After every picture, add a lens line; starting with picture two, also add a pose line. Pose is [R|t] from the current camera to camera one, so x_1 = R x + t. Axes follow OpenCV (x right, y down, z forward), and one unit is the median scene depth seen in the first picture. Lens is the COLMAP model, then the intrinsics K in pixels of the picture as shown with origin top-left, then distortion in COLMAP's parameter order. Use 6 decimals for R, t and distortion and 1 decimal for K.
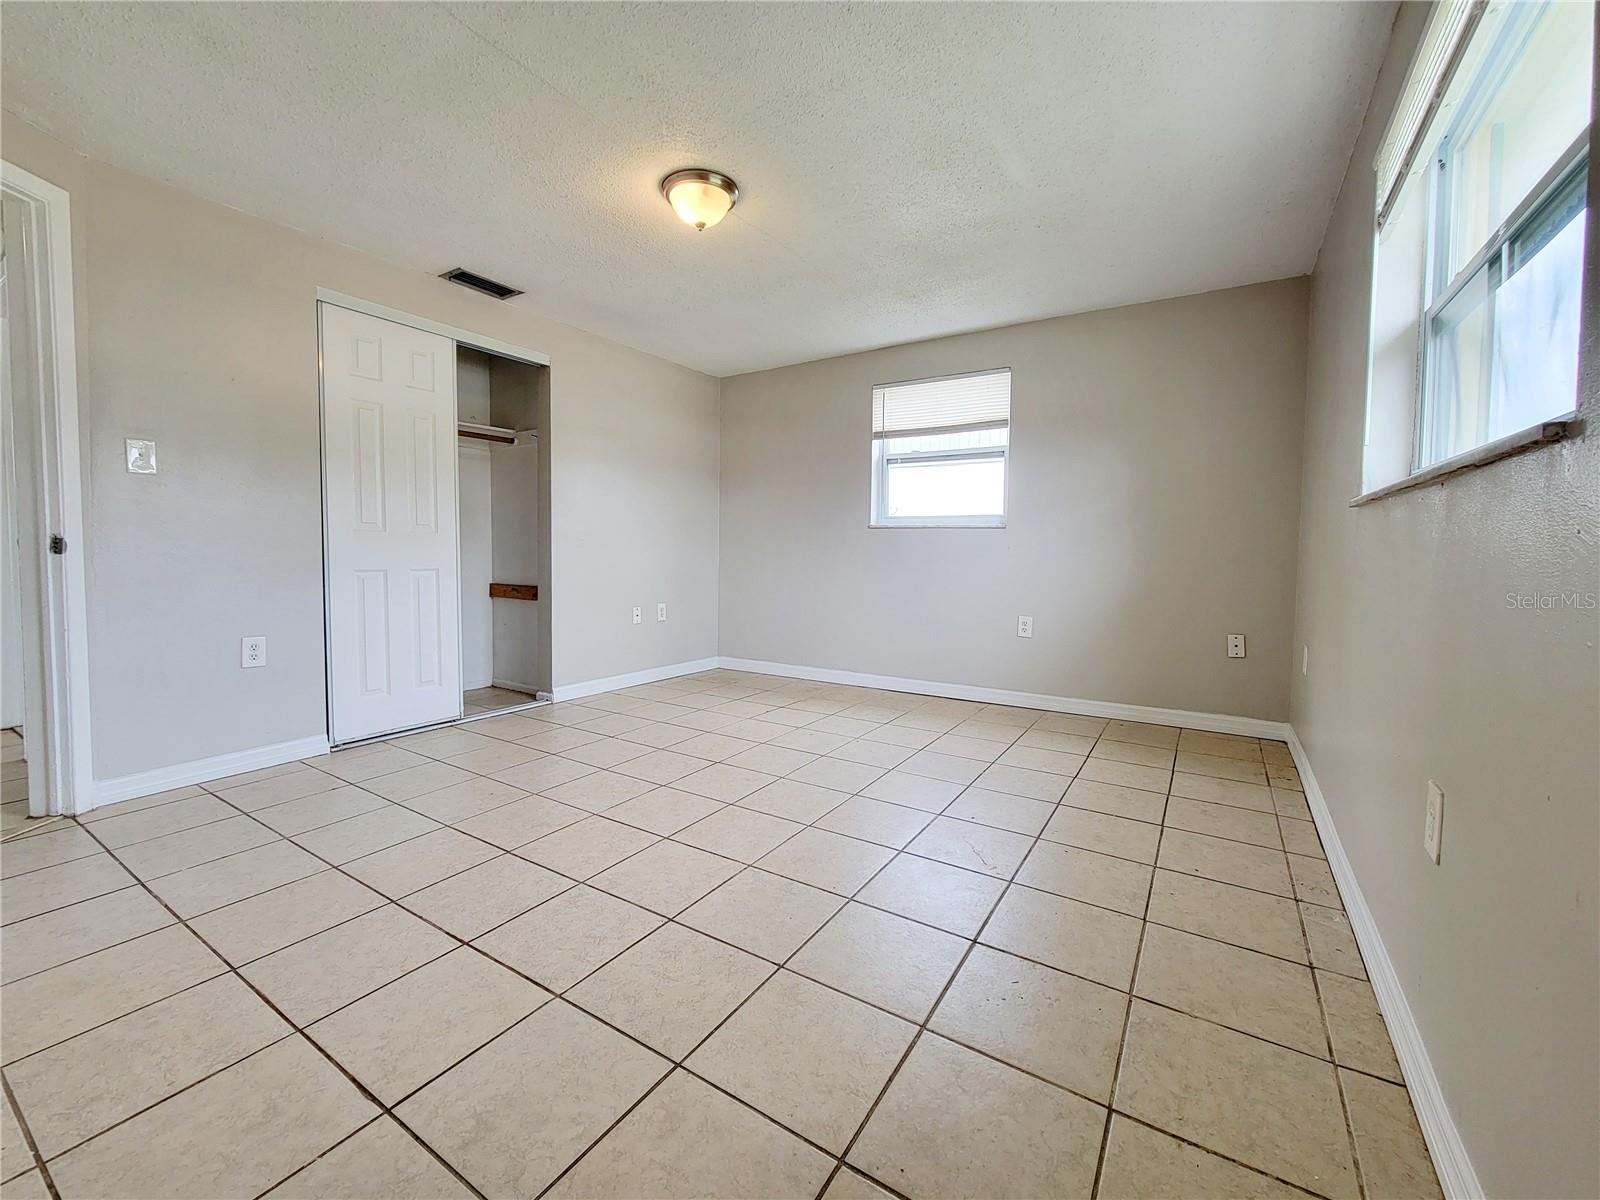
lens RADIAL K [[651.7, 0, 798.7], [0, 651.7, 589.7], [0, 0, 1]] dist [-0.000226, 0.000030]
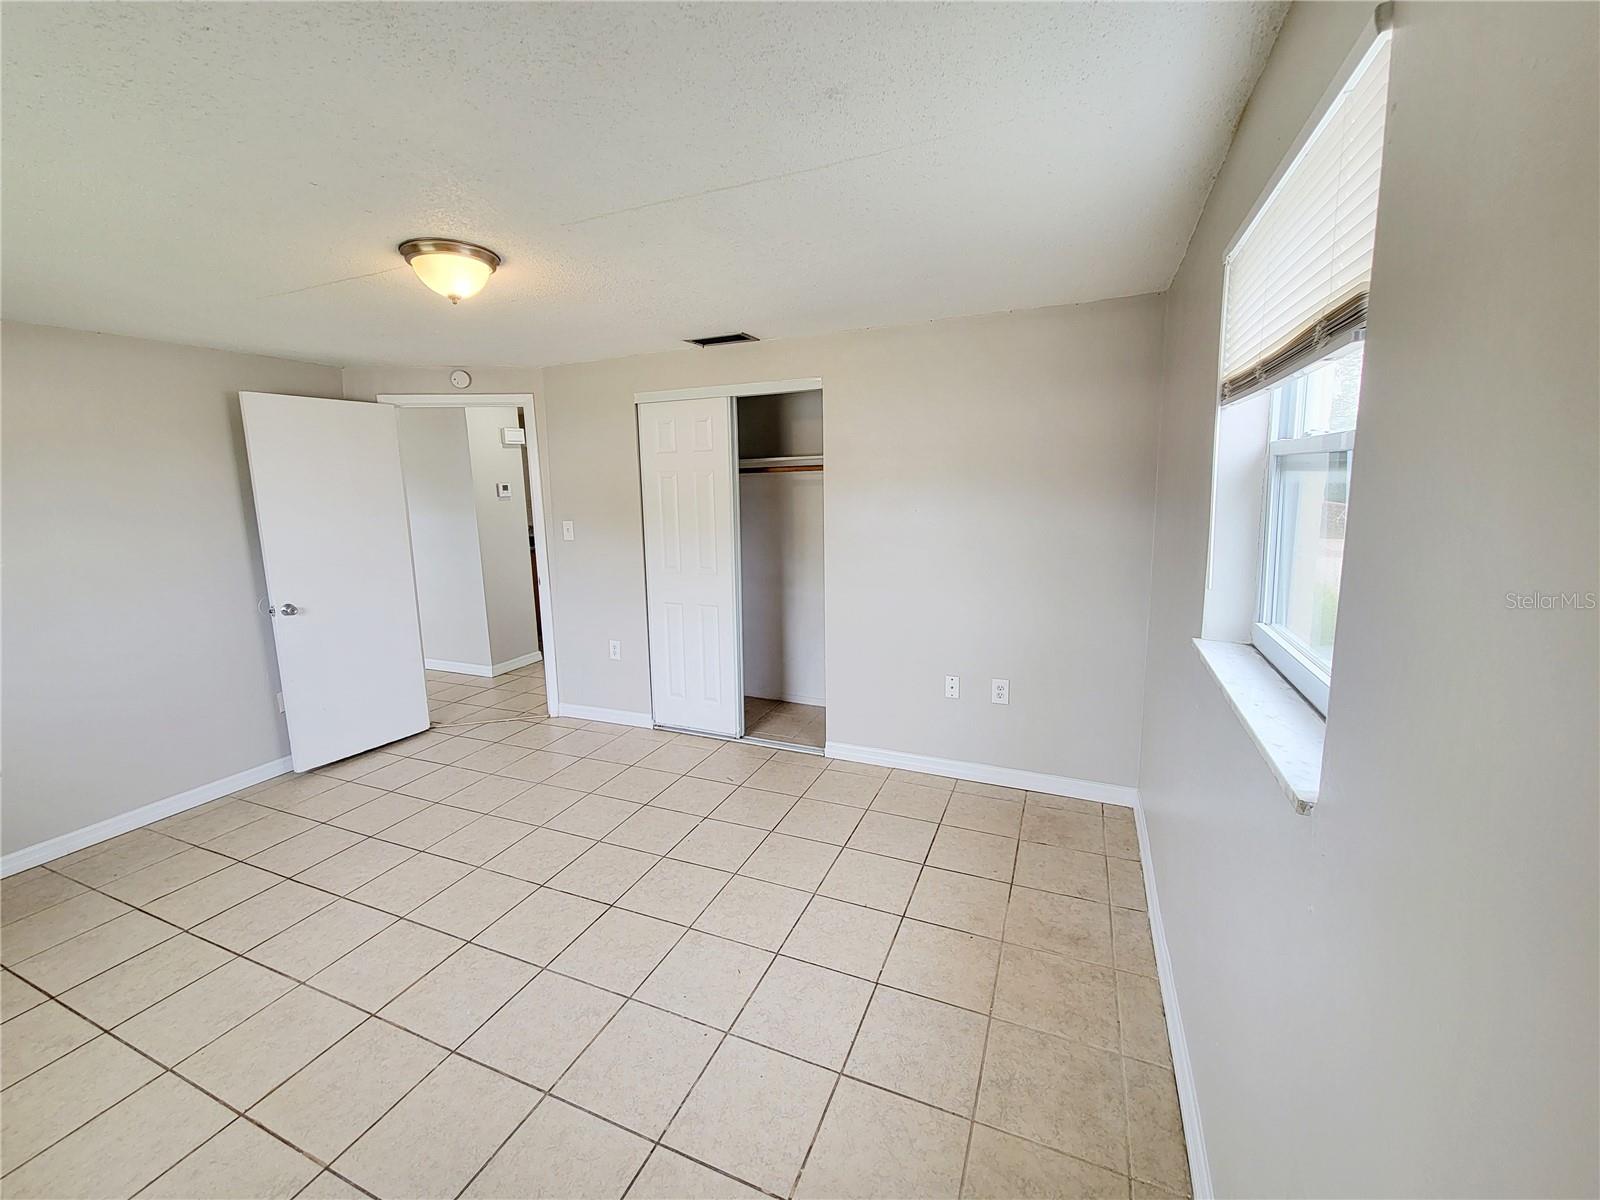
lens RADIAL K [[651.7, 0, 796.2], [0, 651.7, 589.3], [0, 0, 1]] dist [-0.000226, 0.000030]
pose [[0.154484, 0.148929, -0.976706, 0.629460], [-0.036029, 0.988765, 0.145069, -0.251207], [0.987338, 0.012779, 0.158114, 1.024644]]
